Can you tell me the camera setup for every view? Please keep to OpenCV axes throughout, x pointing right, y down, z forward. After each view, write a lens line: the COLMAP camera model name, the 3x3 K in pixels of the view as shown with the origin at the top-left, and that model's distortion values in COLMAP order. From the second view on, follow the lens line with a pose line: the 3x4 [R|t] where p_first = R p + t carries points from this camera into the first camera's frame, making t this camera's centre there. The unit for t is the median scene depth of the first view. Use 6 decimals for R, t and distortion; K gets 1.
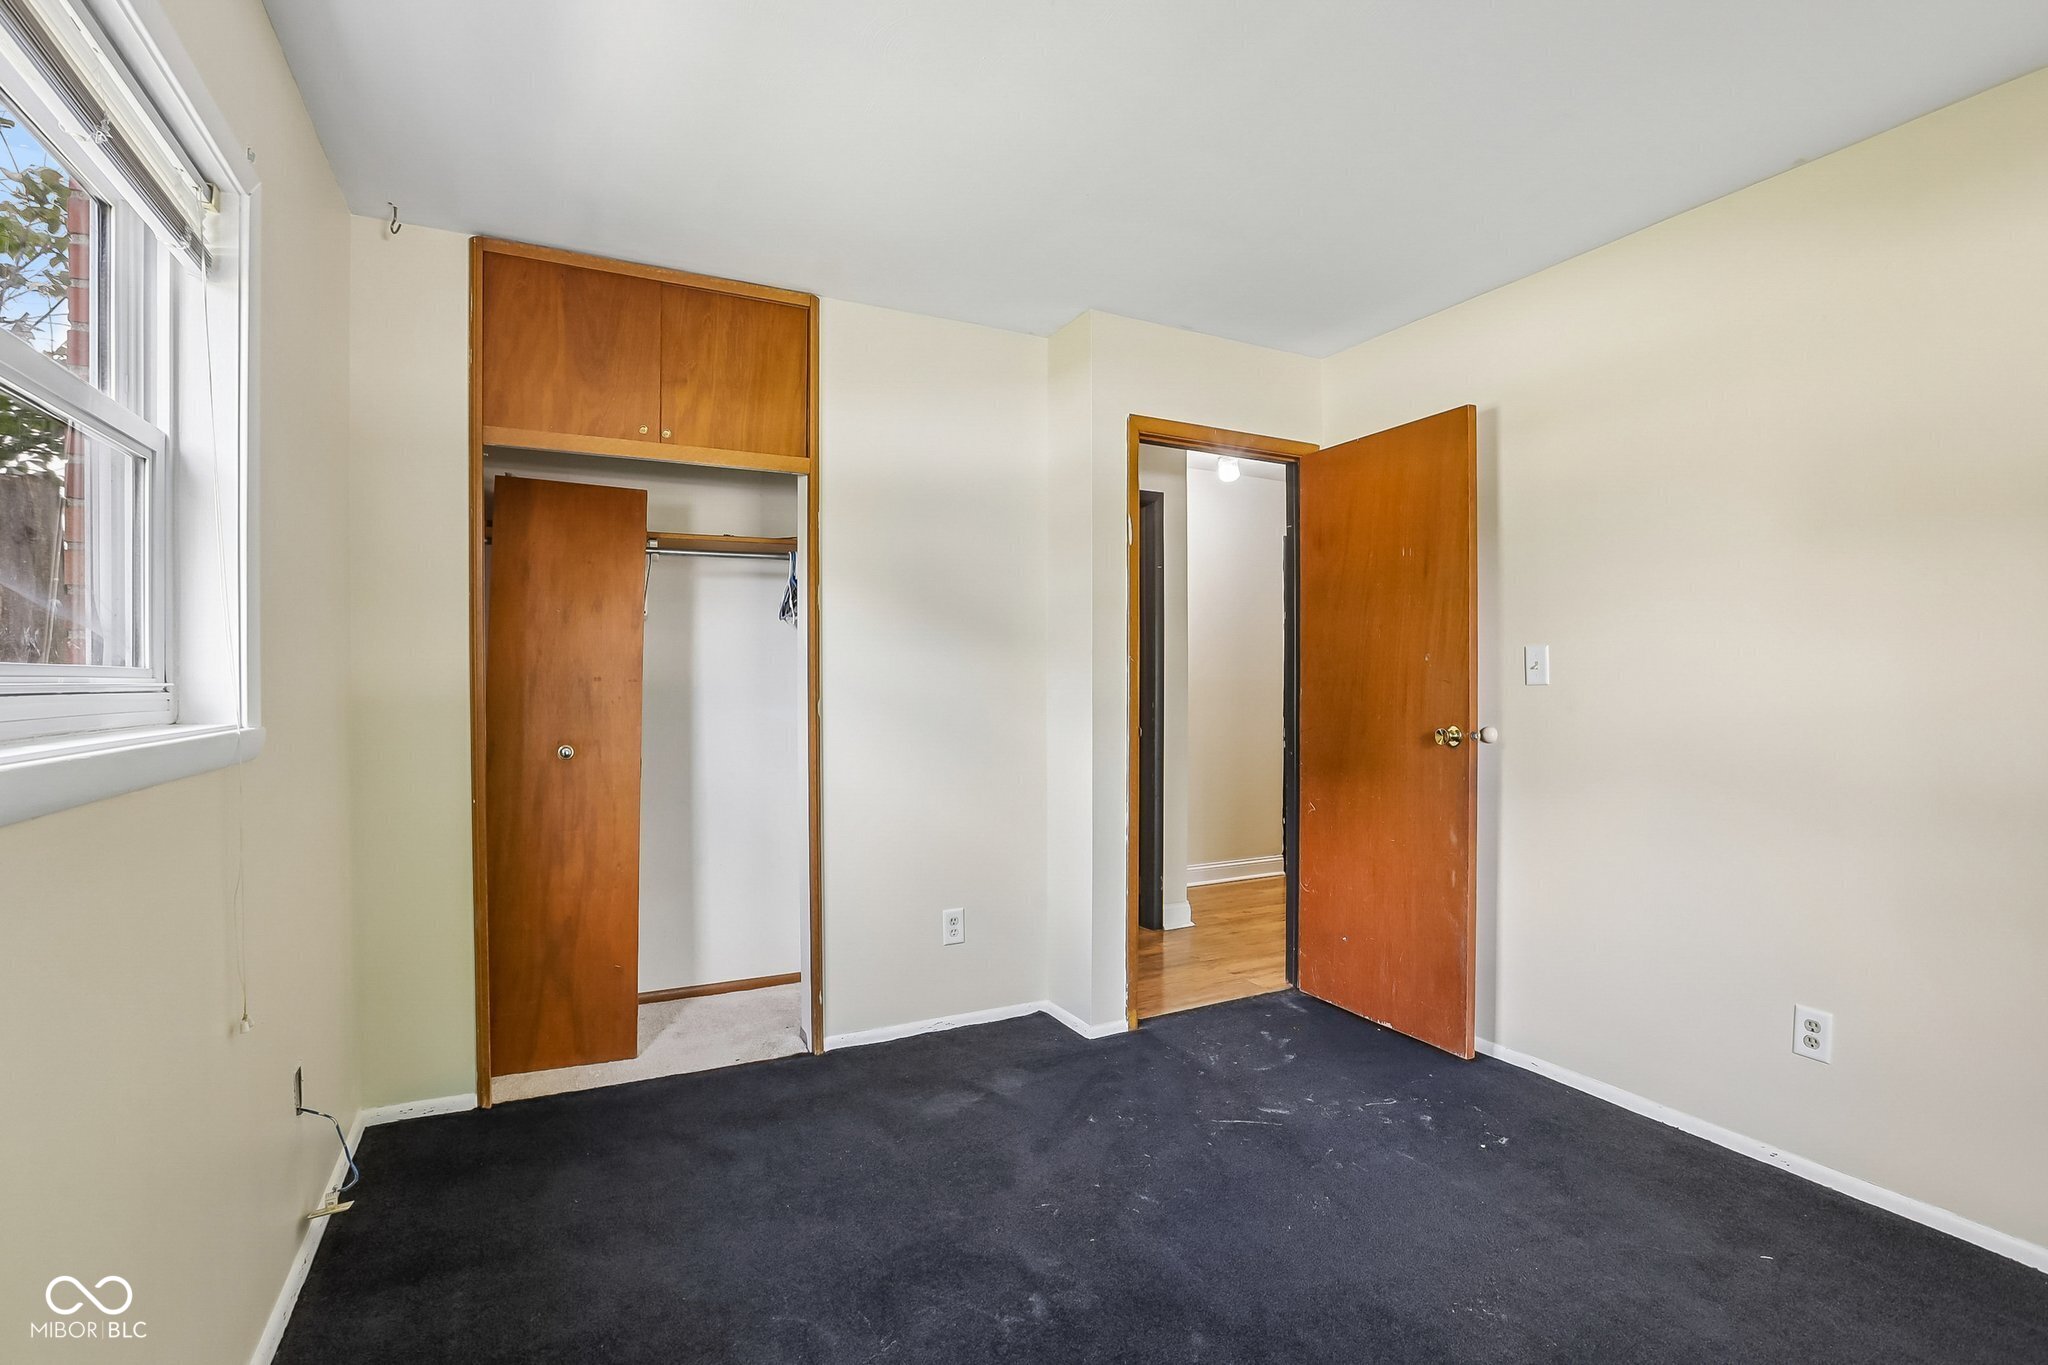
lens RADIAL K [[942.6, 0, 1036.3], [0, 942.6, 692.0], [0, 0, 1]] dist [-0.055075, 0.017731]
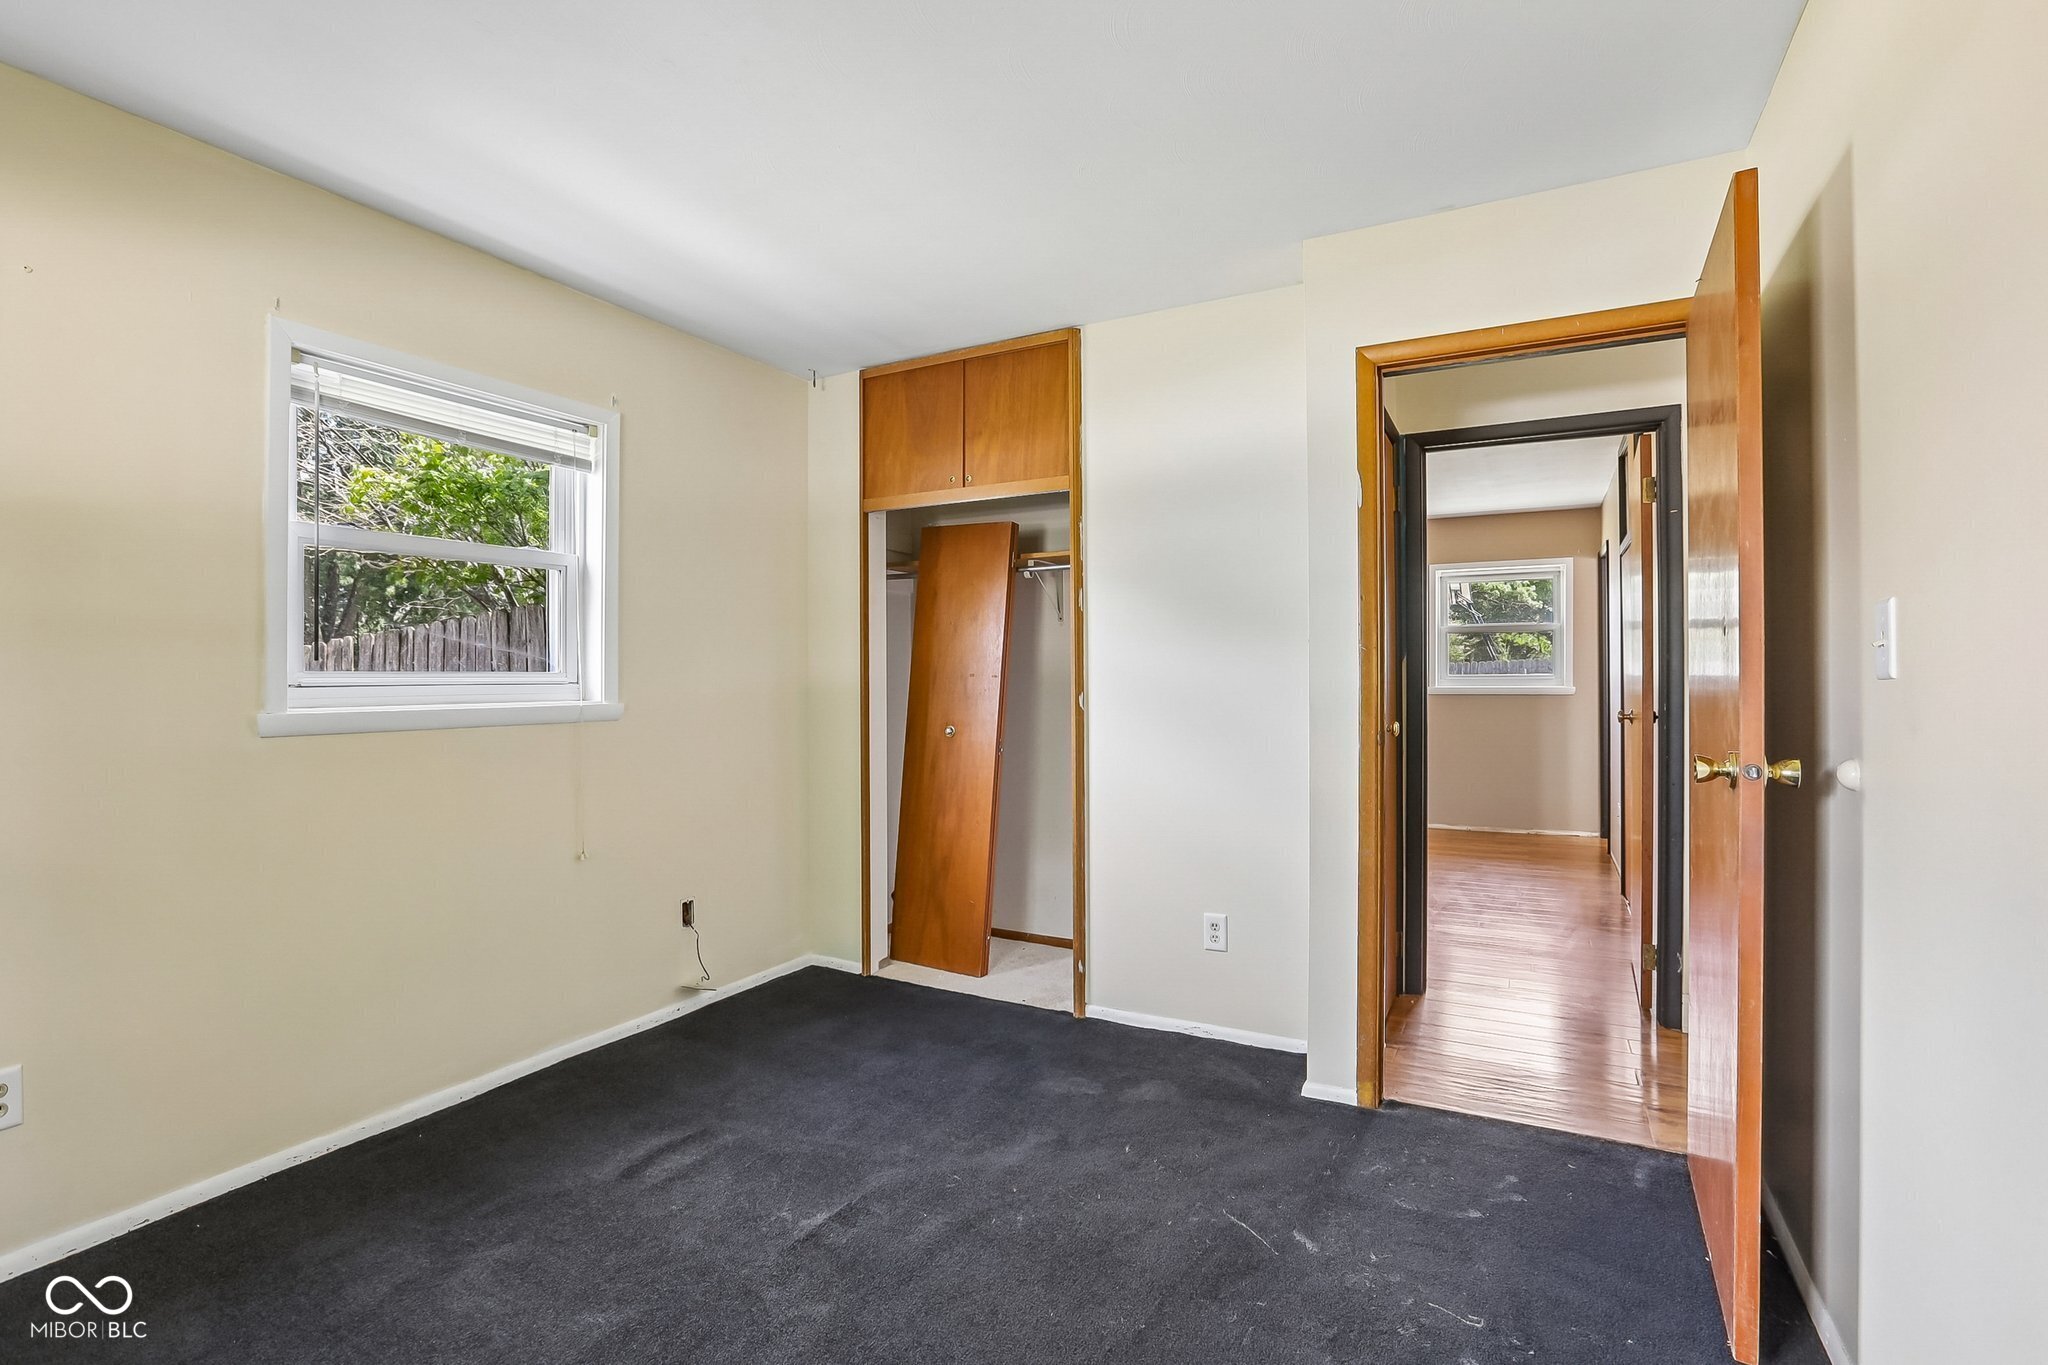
lens RADIAL K [[942.6, 0, 1016.4], [0, 942.6, 671.8], [0, 0, 1]] dist [-0.055075, 0.017731]
pose [[0.562592, -0.006945, -0.826706, 0.653257], [-0.003188, 0.999939, -0.010569, -0.004798], [0.826729, 0.008582, 0.562535, 0.329205]]
